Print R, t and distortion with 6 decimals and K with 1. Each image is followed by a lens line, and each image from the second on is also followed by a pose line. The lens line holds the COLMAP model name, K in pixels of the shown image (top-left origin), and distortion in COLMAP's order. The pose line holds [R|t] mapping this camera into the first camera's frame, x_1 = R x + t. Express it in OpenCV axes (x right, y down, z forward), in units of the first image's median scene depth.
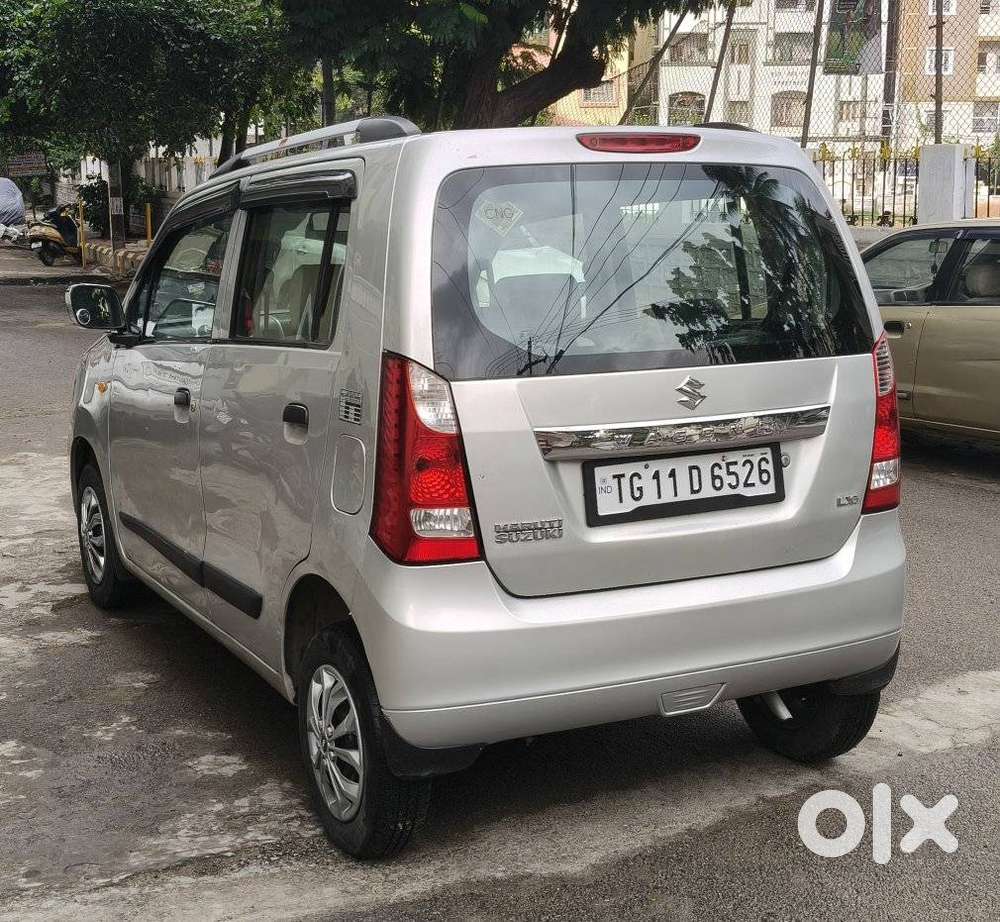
lens RADIAL K [[1544.8, 0, 501.3], [0, 1544.8, 438.1], [0, 0, 1]] dist [0.331508, -1.214872]
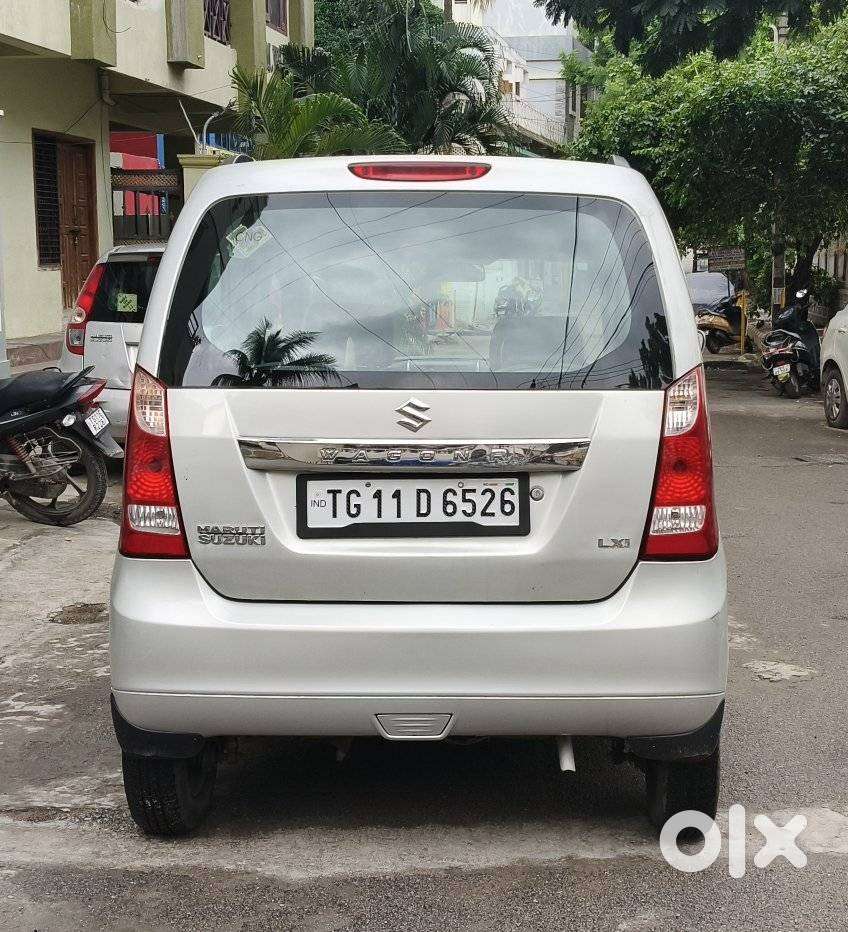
lens RADIAL K [[1549.0, 0, 473.9], [0, 1549.0, 448.9], [0, 0, 1]] dist [0.339137, -1.352923]
pose [[0.874734, 0.053546, -0.481637, 0.628077], [-0.080094, 0.996183, -0.034713, 0.023927], [0.477939, 0.068941, 0.875683, 0.137302]]
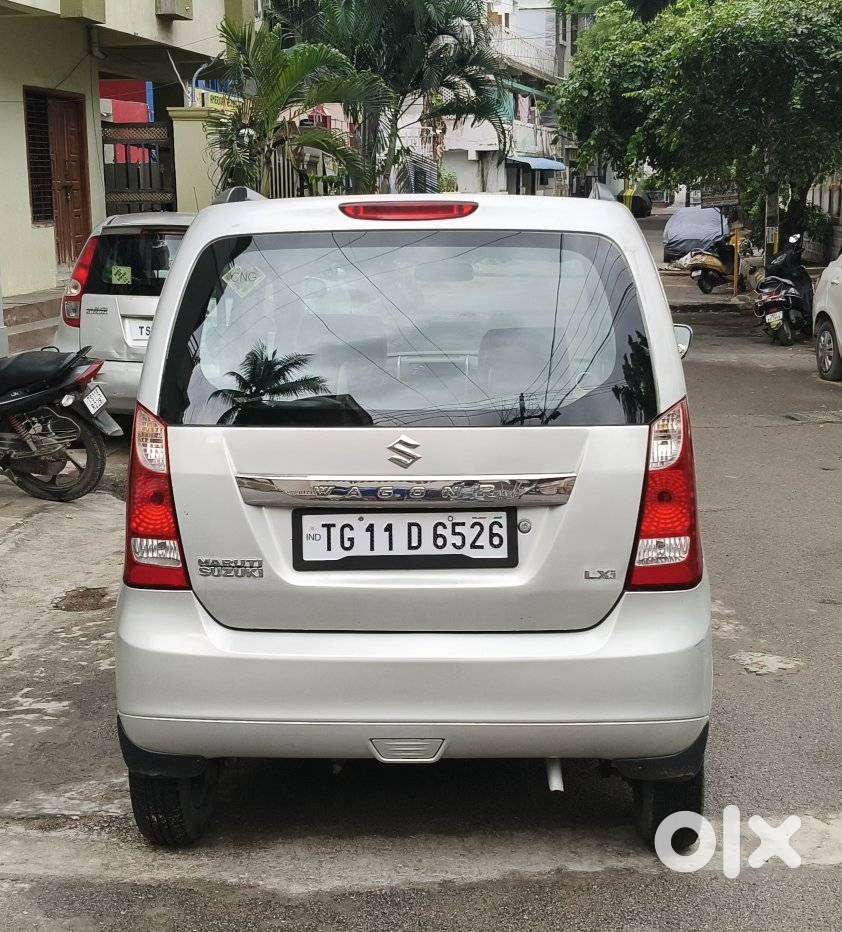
lens RADIAL K [[1550.7, 0, 421.4], [0, 1550.7, 440.5], [0, 0, 1]] dist [0.340646, -1.377169]
pose [[0.861404, 0.066350, -0.503568, 0.640568], [-0.073050, 0.997307, 0.006444, -0.043470], [0.502640, 0.031235, 0.863932, 0.106357]]
